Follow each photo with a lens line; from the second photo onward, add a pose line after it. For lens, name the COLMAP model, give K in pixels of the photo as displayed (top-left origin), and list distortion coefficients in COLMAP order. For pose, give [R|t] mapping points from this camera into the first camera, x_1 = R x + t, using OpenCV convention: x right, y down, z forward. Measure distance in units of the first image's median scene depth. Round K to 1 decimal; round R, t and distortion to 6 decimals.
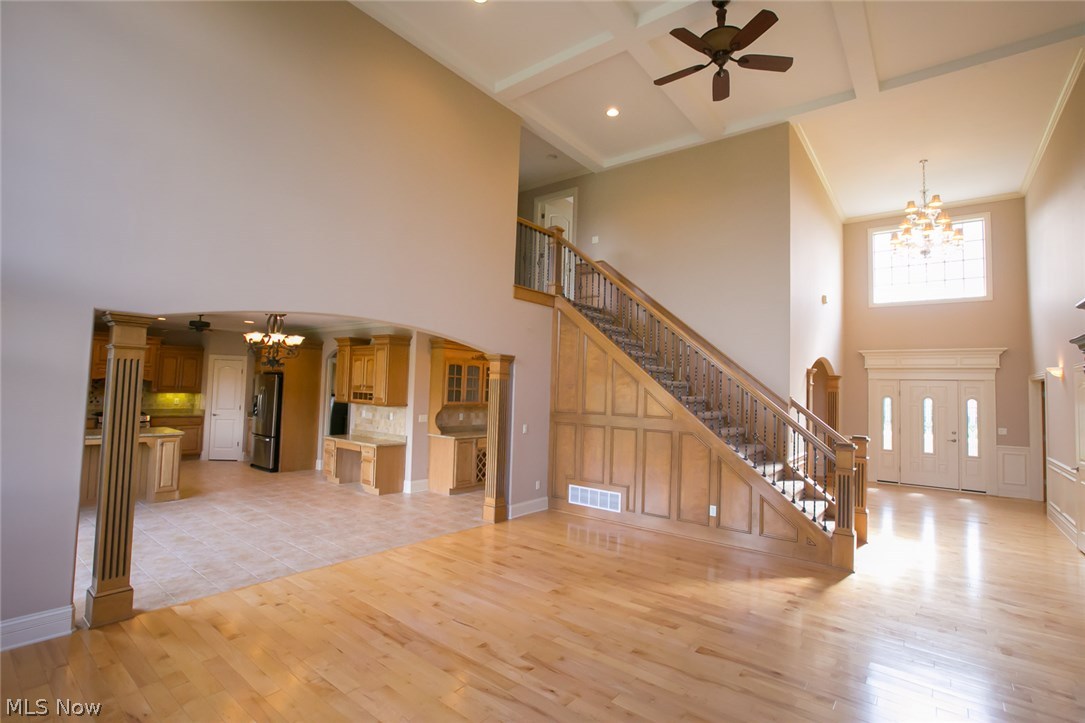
lens RADIAL K [[513.0, 0, 542.7], [0, 513.0, 372.8], [0, 0, 1]] dist [-0.042766, 0.010503]
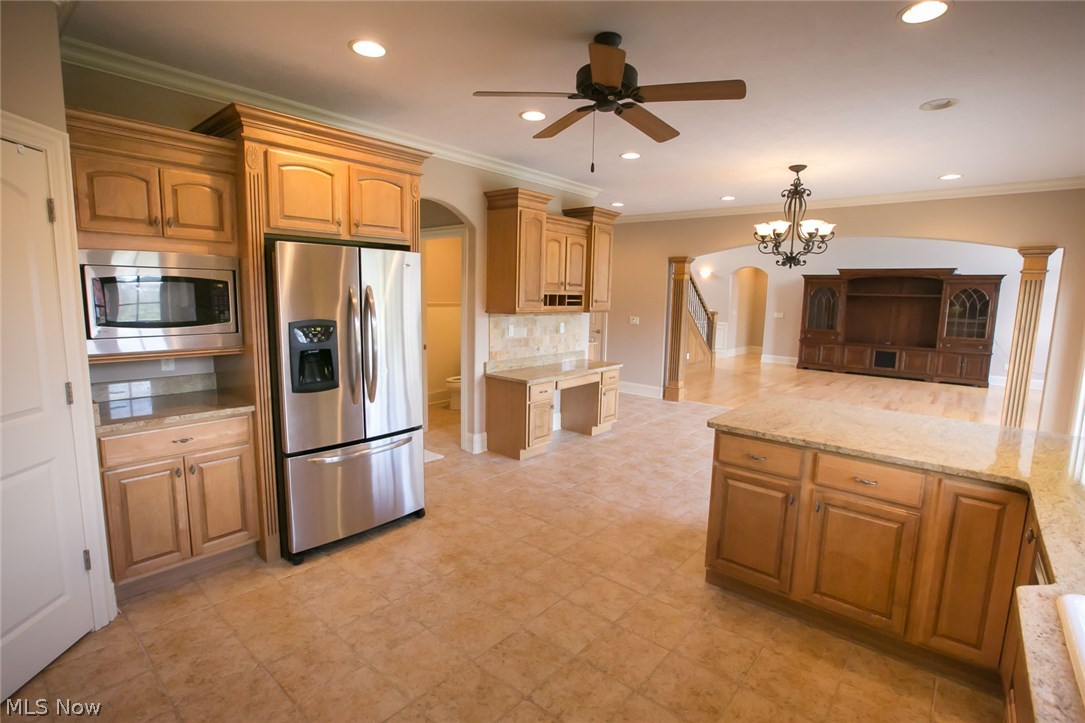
lens RADIAL K [[513.0, 0, 542.5], [0, 513.0, 360.7], [0, 0, 1]] dist [-0.042766, 0.010503]
pose [[0.036974, -0.168248, 0.985051, -0.987895], [-0.060177, 0.983561, 0.170253, 0.013818], [-0.997503, -0.065572, 0.026242, 1.017785]]
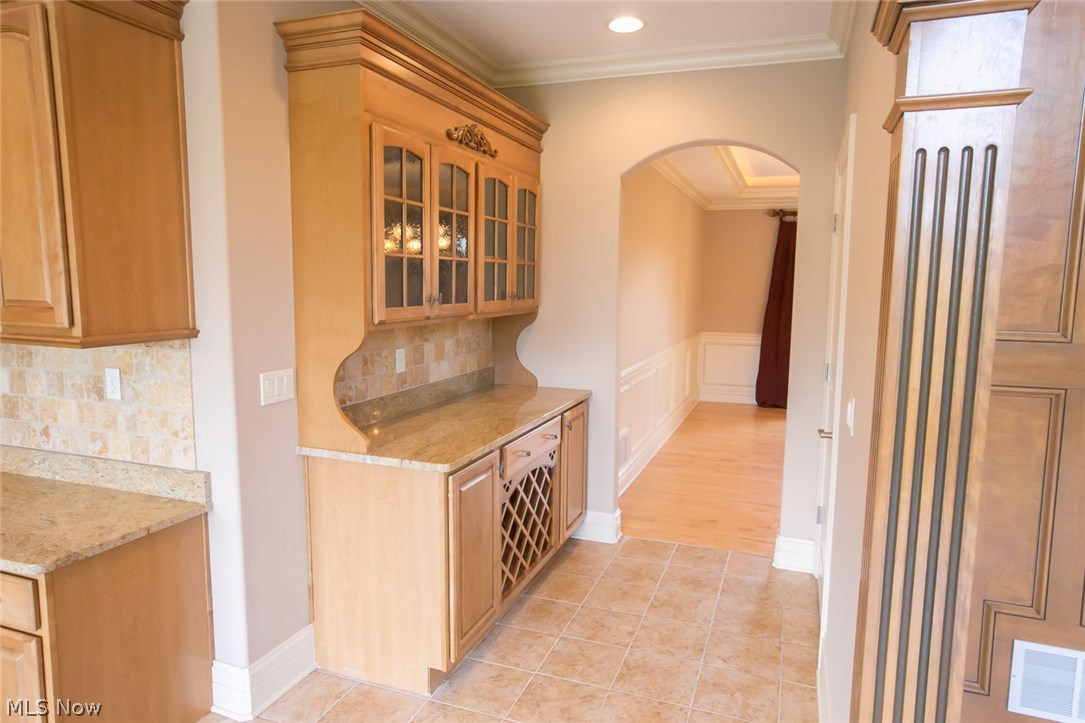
lens RADIAL K [[672.7, 0, 546.5], [0, 672.7, 366.9], [0, 0, 1]] dist [0.005965, 0.001788]
pose [[0.949863, -0.062555, 0.306344, -0.209500], [0.011327, 0.986023, 0.166225, 0.031762], [-0.312460, -0.154421, 0.937295, 0.676948]]
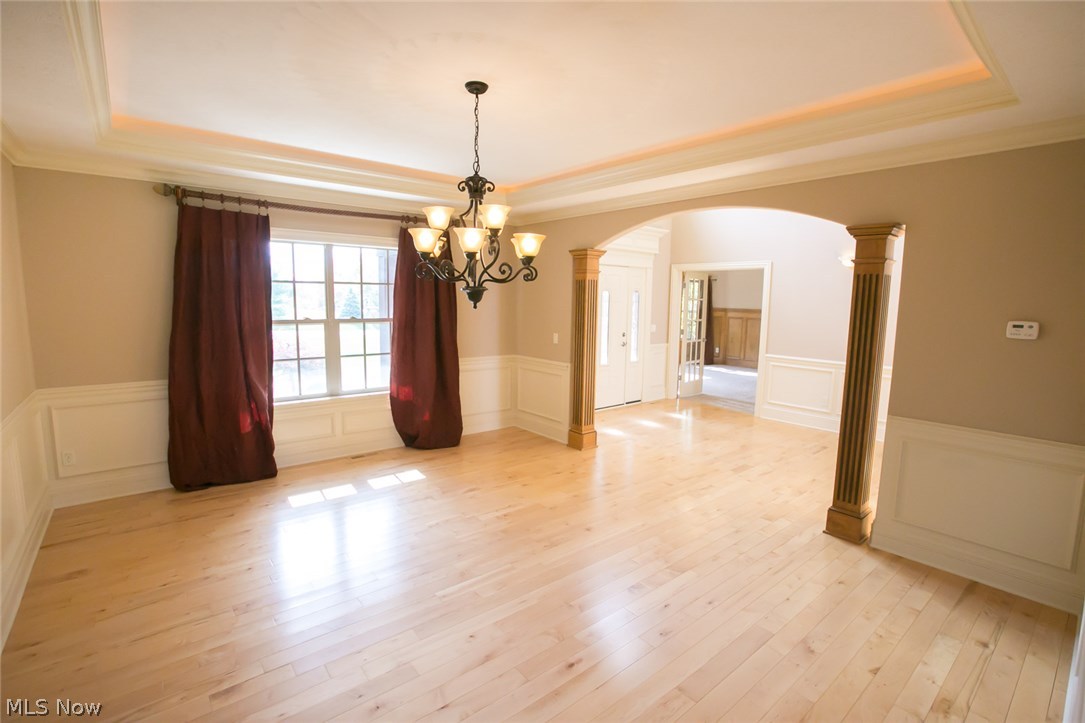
lens RADIAL K [[513.0, 0, 543.6], [0, 513.0, 360.4], [0, 0, 1]] dist [-0.042766, 0.010503]
pose [[0.203325, -0.145280, 0.968273, 0.006200], [-0.047820, 0.986277, 0.158023, 0.042067], [-0.977943, -0.078433, 0.193588, 1.059042]]
